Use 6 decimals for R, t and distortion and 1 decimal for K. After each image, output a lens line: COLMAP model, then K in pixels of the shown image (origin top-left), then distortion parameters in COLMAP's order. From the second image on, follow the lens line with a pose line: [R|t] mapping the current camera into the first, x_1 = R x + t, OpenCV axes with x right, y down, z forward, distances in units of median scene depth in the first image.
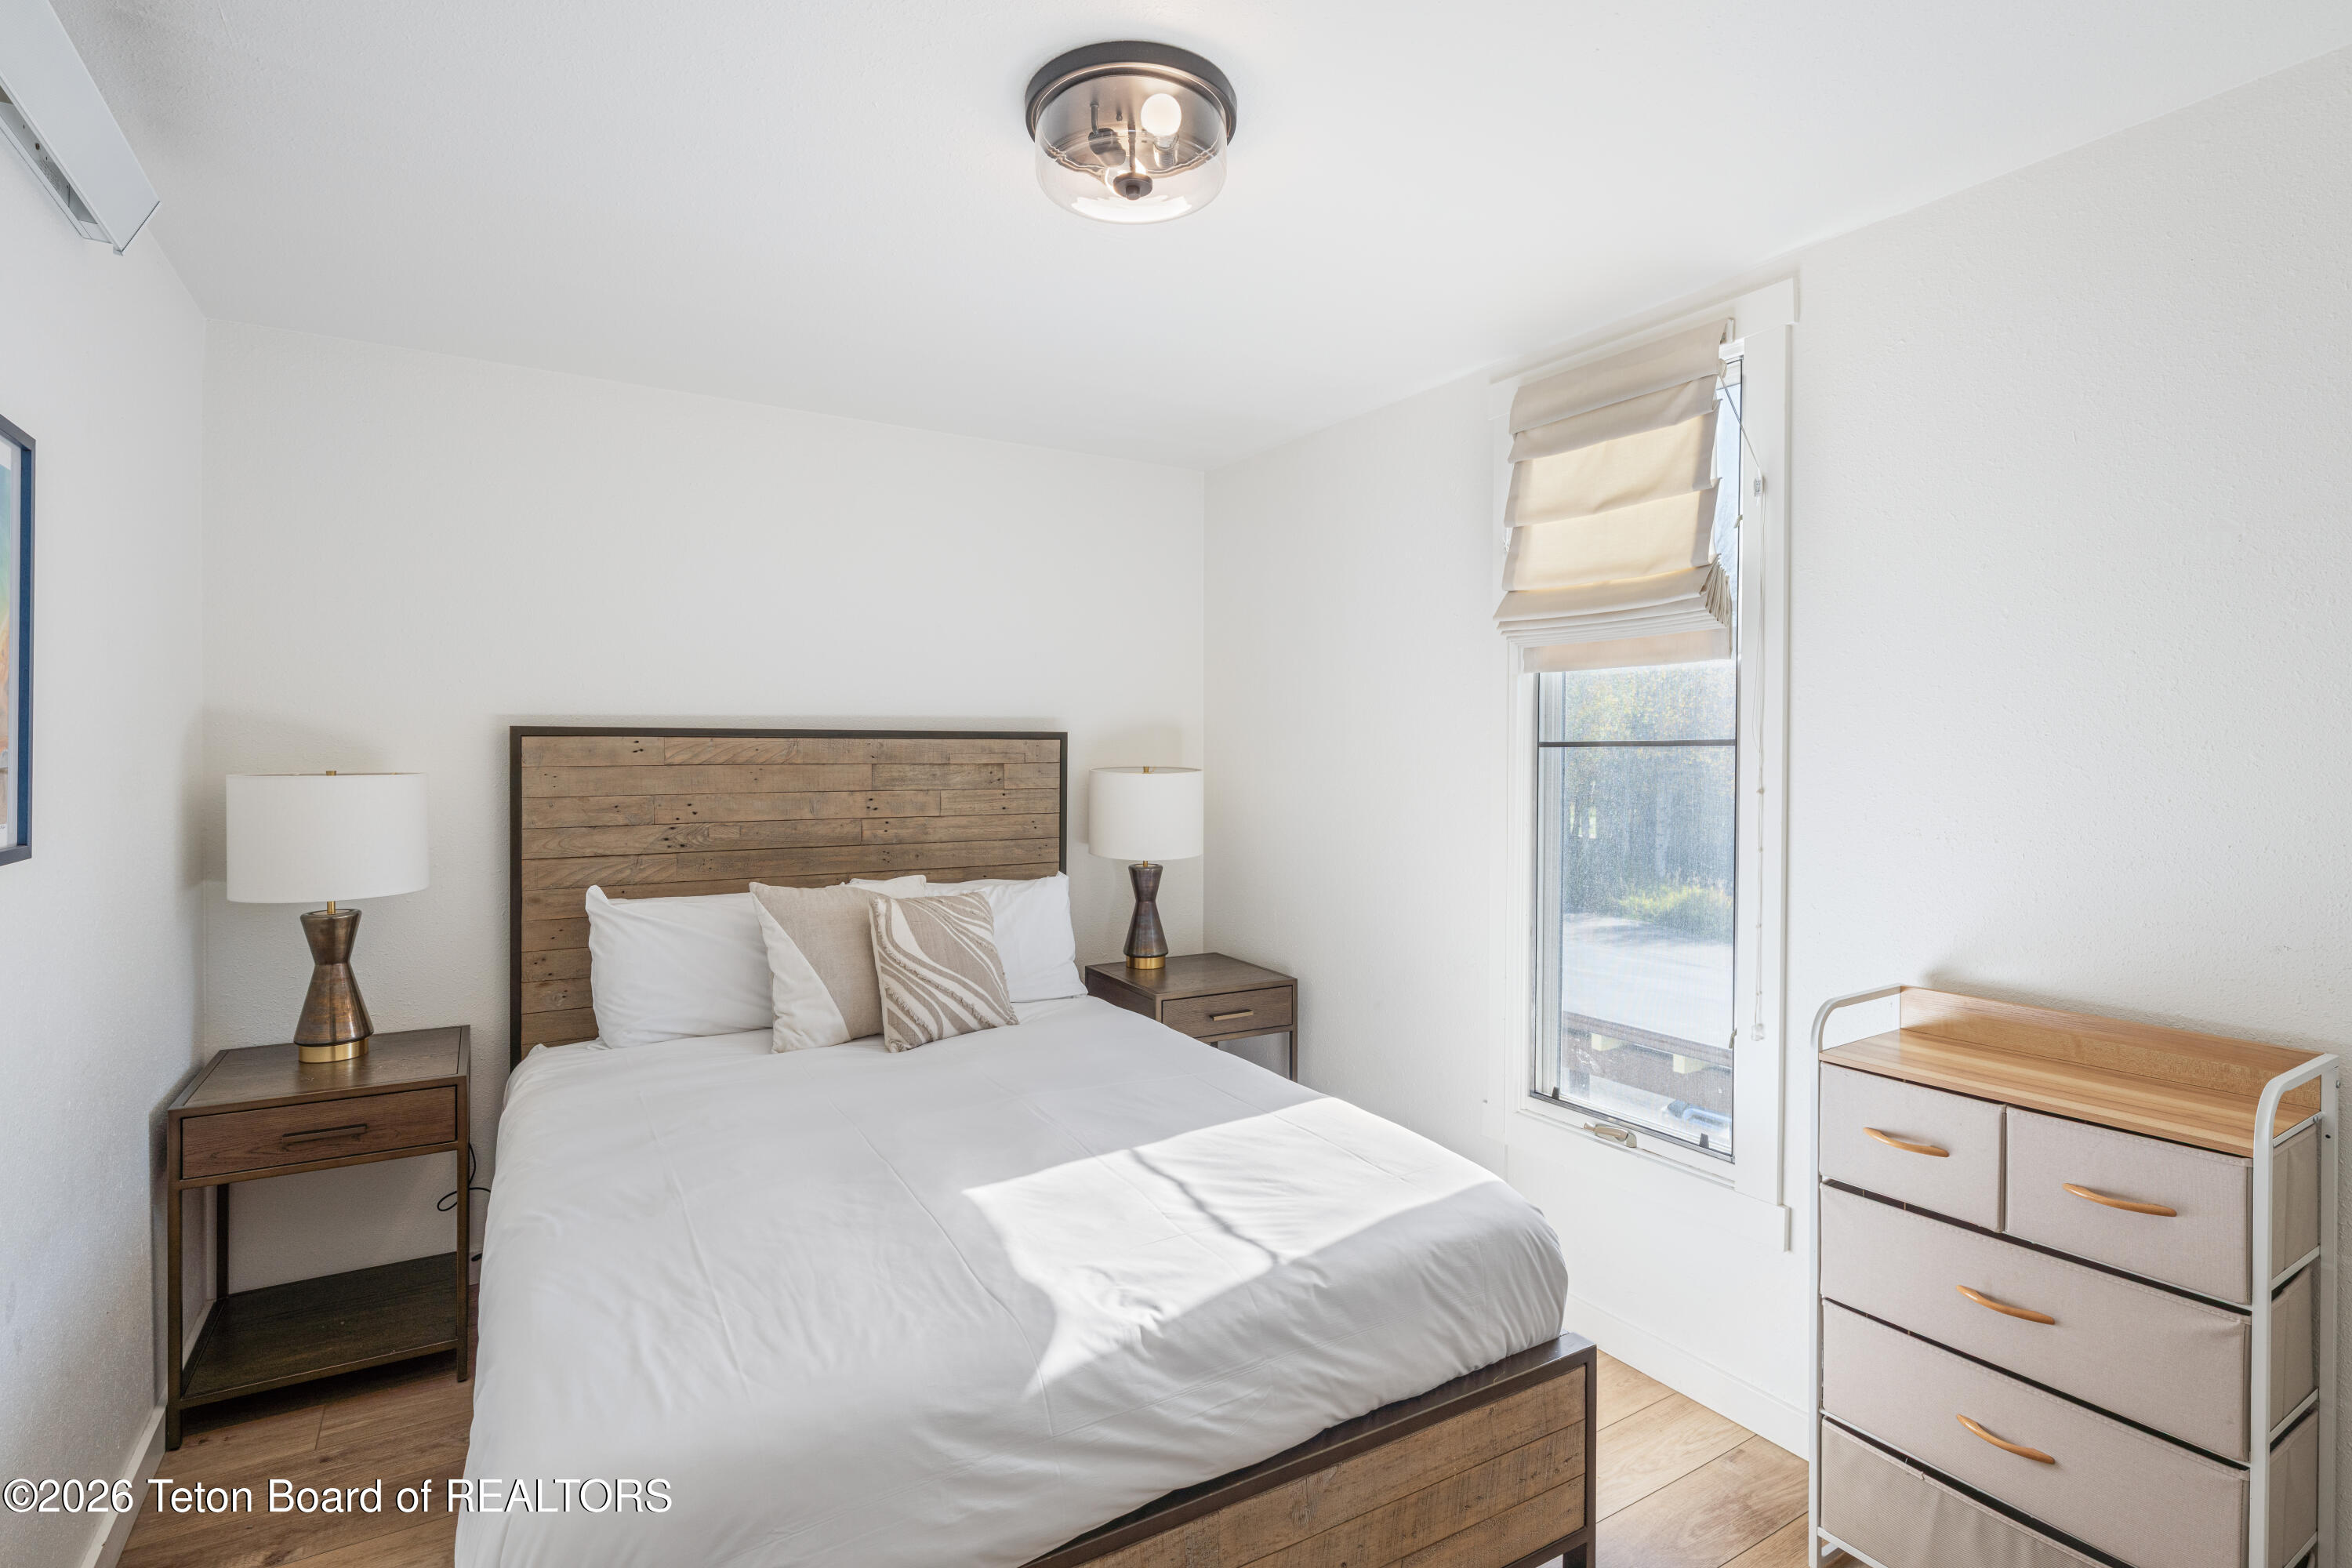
lens RADIAL K [[1131.2, 0, 1178.6], [0, 1131.2, 758.8], [0, 0, 1]] dist [0.002778, 0.000371]
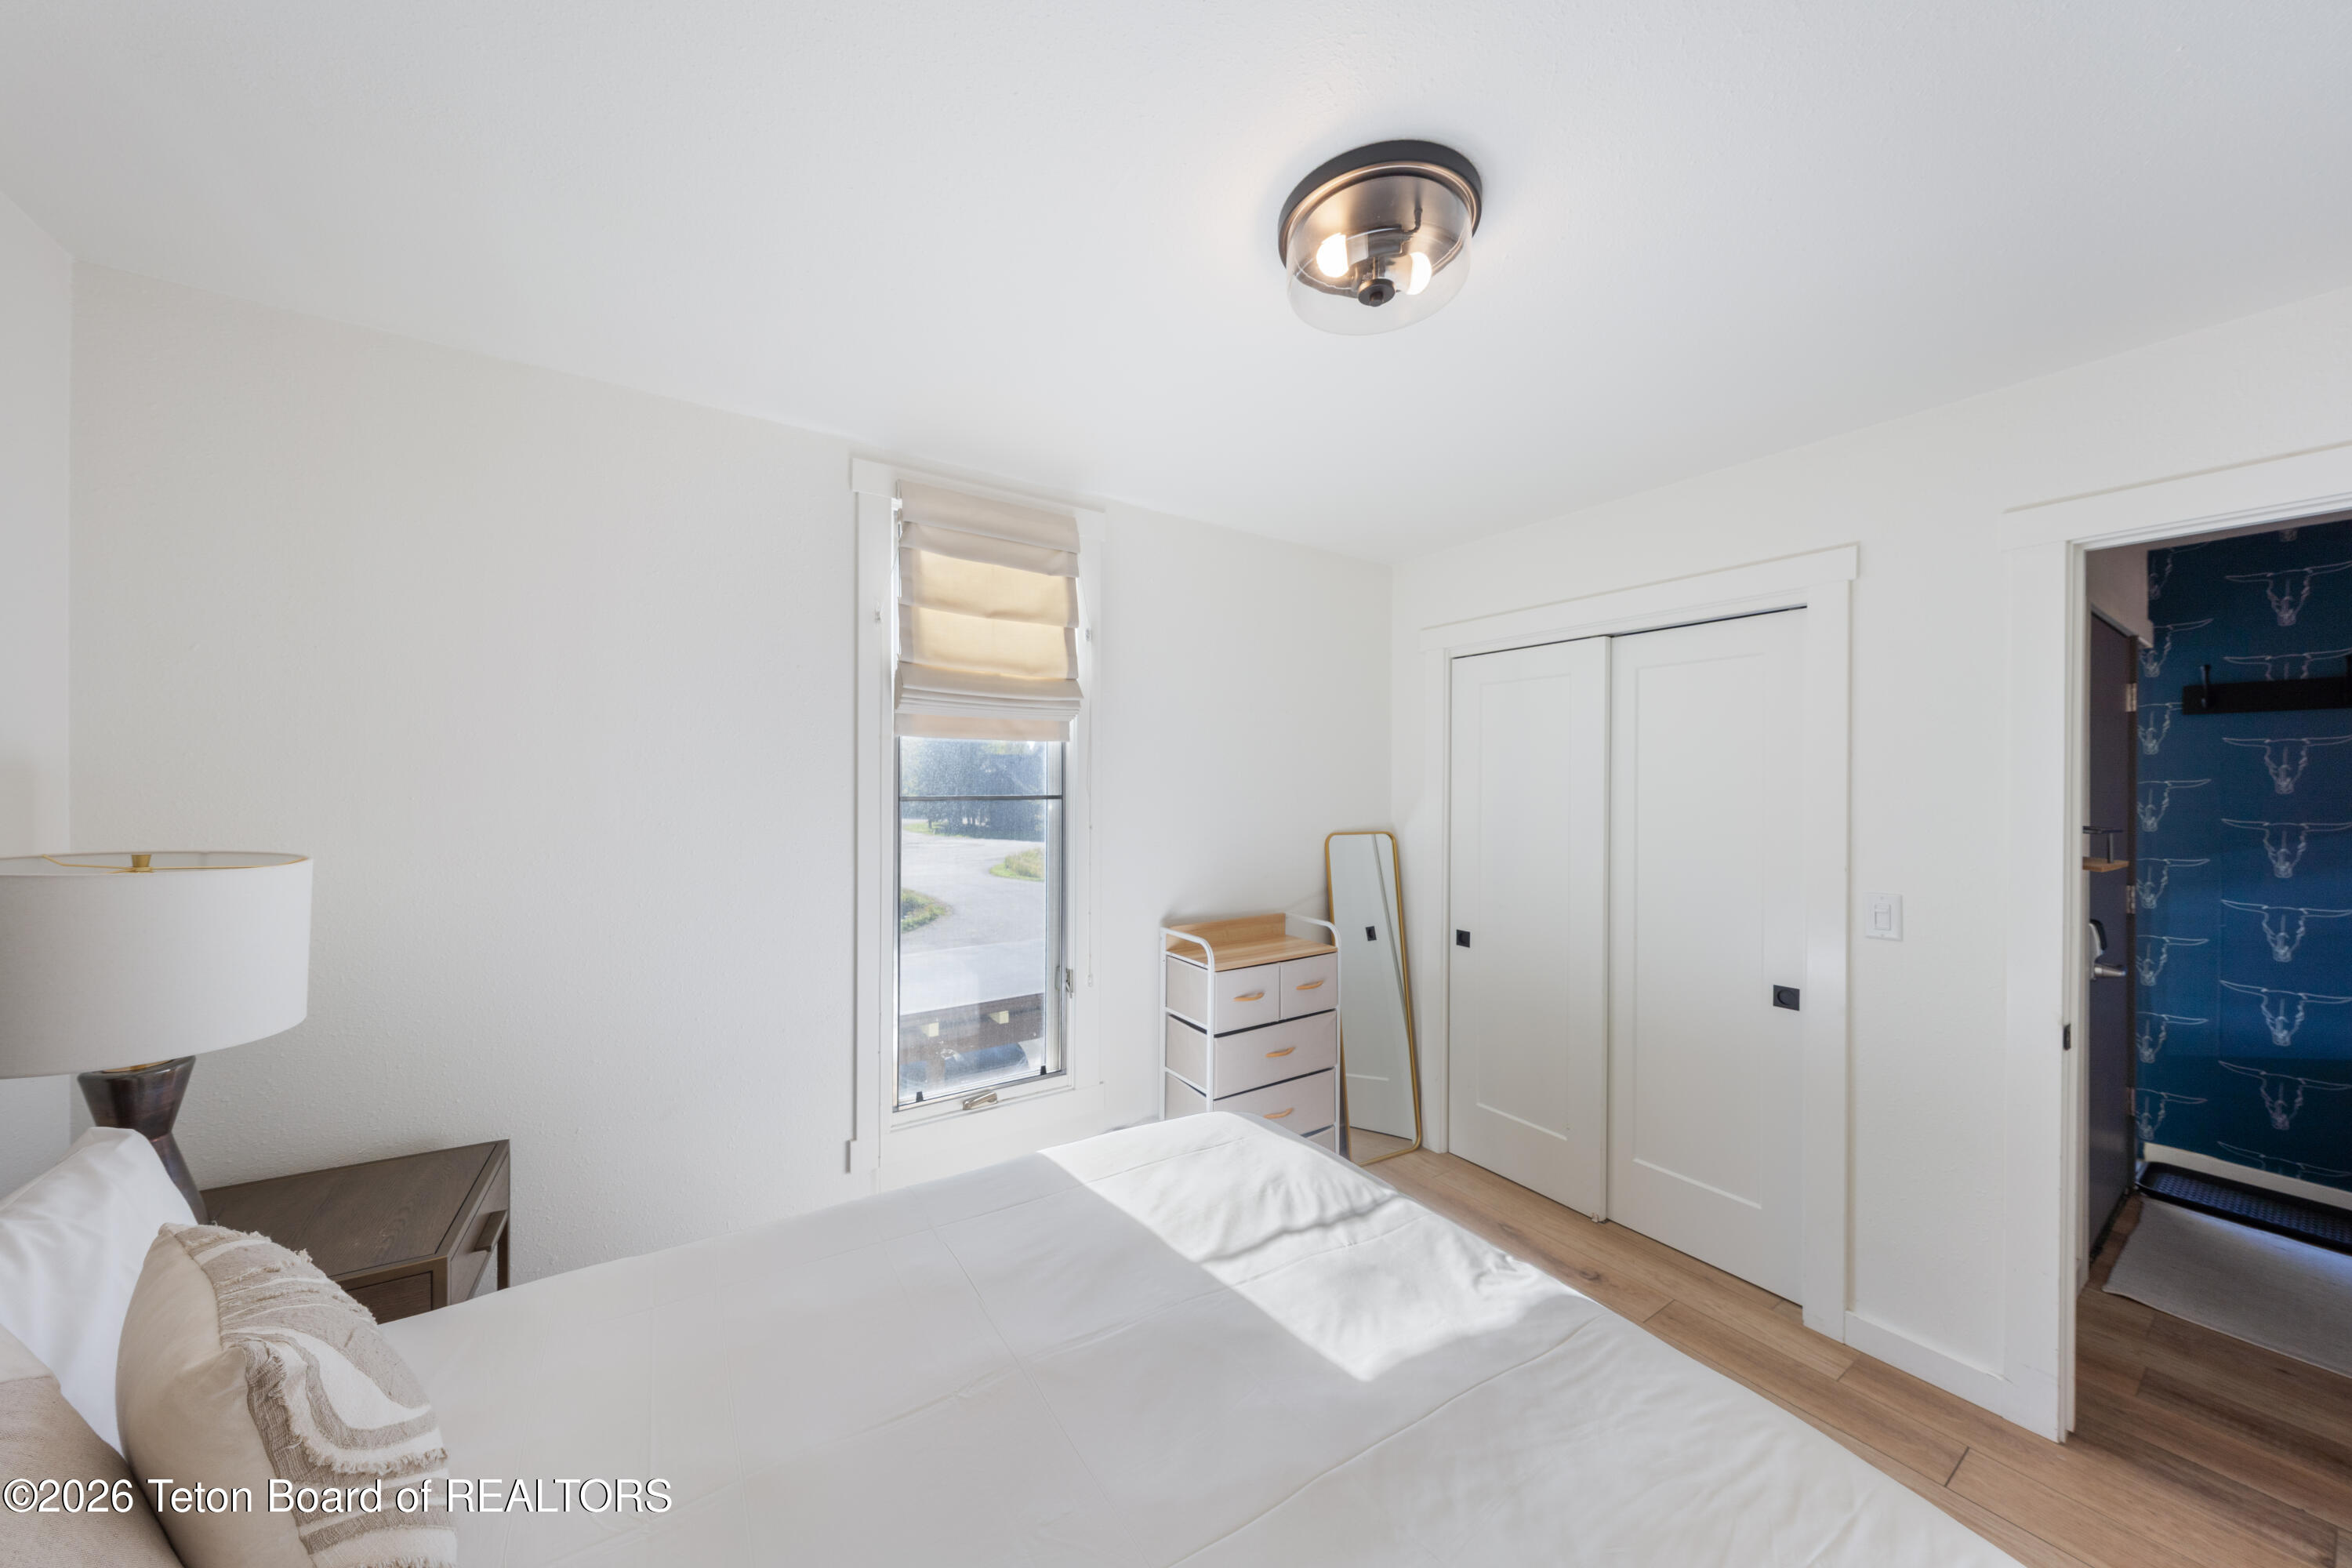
lens RADIAL K [[779.0, 0, 1185.2], [0, 779.0, 794.8], [0, 0, 1]] dist [-0.003090, -0.000241]
pose [[-0.023280, -0.013910, 0.999632, -0.558144], [0.008229, 0.999867, 0.014105, -0.031457], [-0.999695, 0.008554, -0.023163, 0.871063]]
